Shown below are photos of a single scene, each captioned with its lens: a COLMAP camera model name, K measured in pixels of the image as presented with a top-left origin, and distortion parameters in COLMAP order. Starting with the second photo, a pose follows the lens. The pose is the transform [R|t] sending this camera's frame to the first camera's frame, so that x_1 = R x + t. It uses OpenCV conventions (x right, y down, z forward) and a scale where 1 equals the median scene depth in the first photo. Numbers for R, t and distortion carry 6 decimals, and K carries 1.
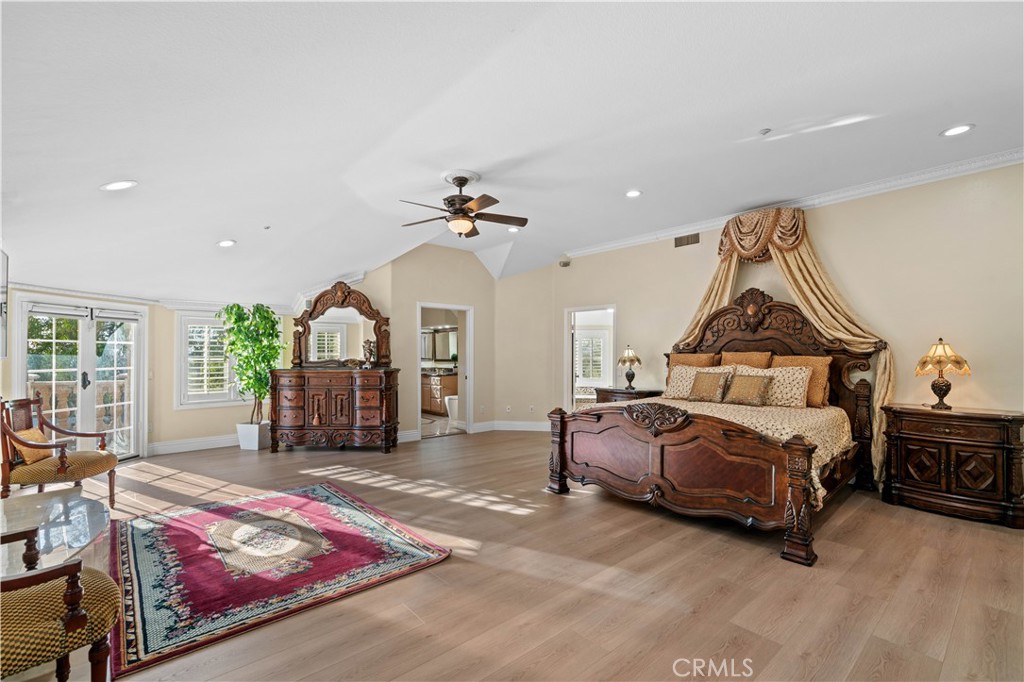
lens RADIAL K [[463.1, 0, 515.3], [0, 463.1, 344.0], [0, 0, 1]] dist [0.000341, 0.000176]
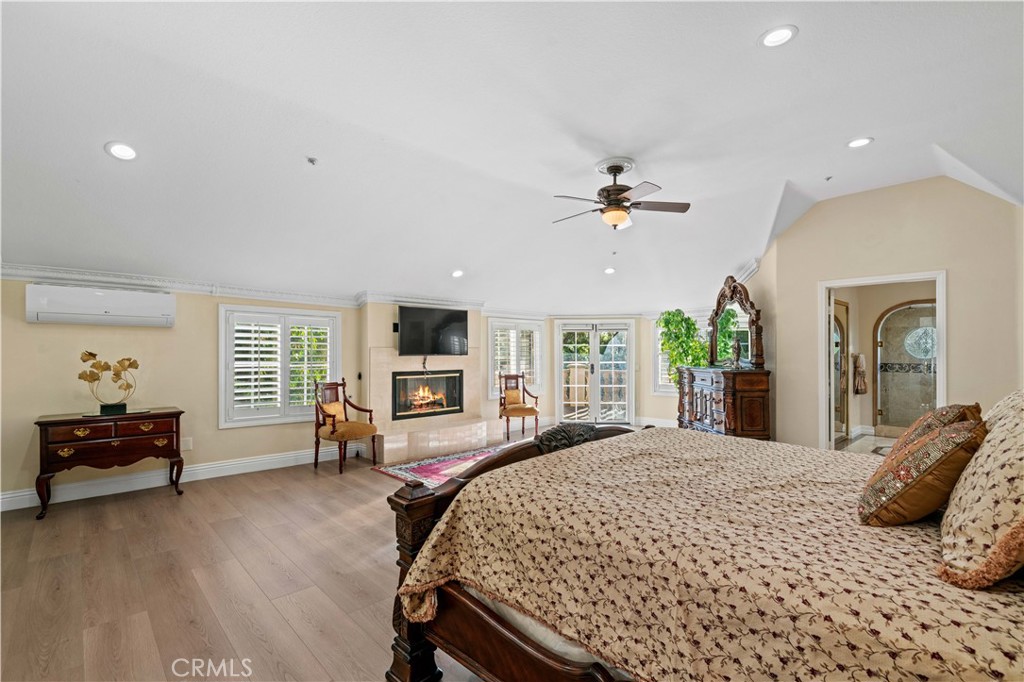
lens RADIAL K [[475.0, 0, 509.5], [0, 475.0, 350.3], [0, 0, 1]] dist [-0.001472, -0.000327]
pose [[0.039866, -0.007504, -0.999177, 0.797727], [0.017618, 0.999822, -0.006806, 0.020279], [0.999050, -0.017332, 0.039991, 0.691154]]
